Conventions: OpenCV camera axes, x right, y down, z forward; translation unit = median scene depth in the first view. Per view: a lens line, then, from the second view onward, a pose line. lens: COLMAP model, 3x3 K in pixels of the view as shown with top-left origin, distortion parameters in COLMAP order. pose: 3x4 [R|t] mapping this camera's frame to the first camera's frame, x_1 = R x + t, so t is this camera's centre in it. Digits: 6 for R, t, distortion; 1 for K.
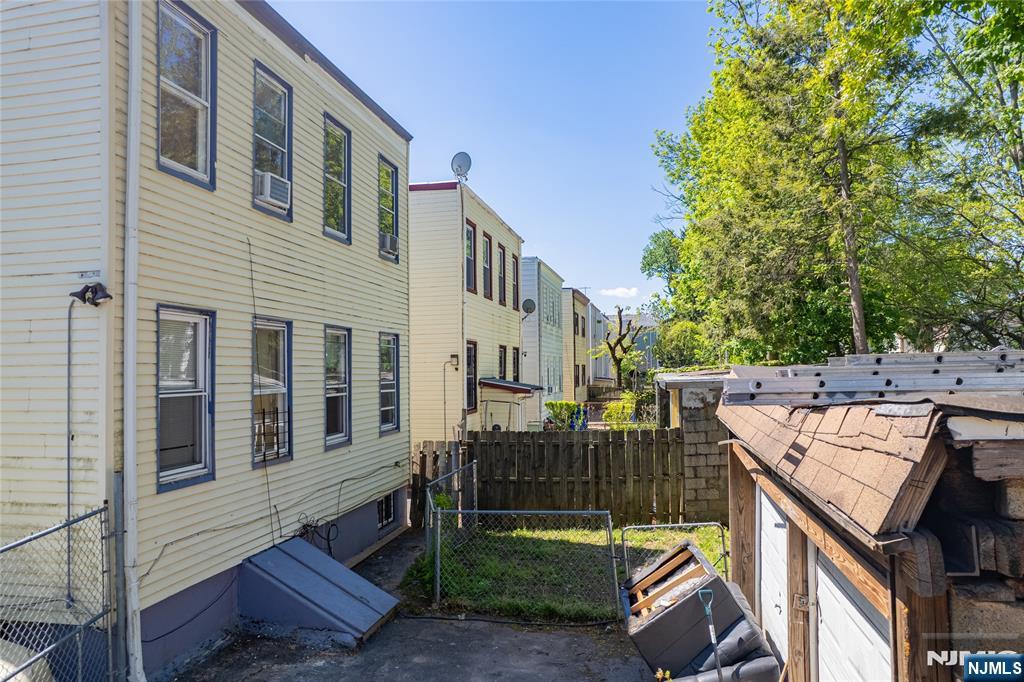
lens RADIAL K [[662.0, 0, 512.9], [0, 662.0, 353.0], [0, 0, 1]] dist [-0.000514, 0.002101]
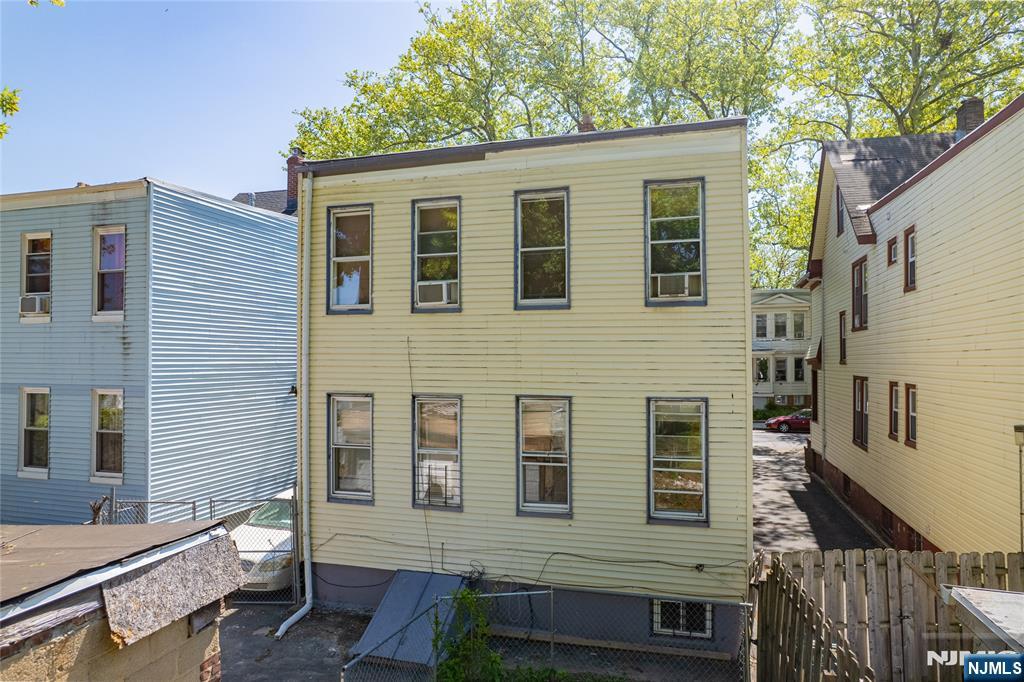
lens RADIAL K [[662.0, 0, 512.9], [0, 662.0, 353.0], [0, 0, 1]] dist [-0.000514, 0.002101]
pose [[-0.075609, -0.012340, -0.997061, 0.479587], [0.022491, 0.999648, -0.014077, -0.059168], [0.996884, -0.023489, -0.075304, 0.665169]]
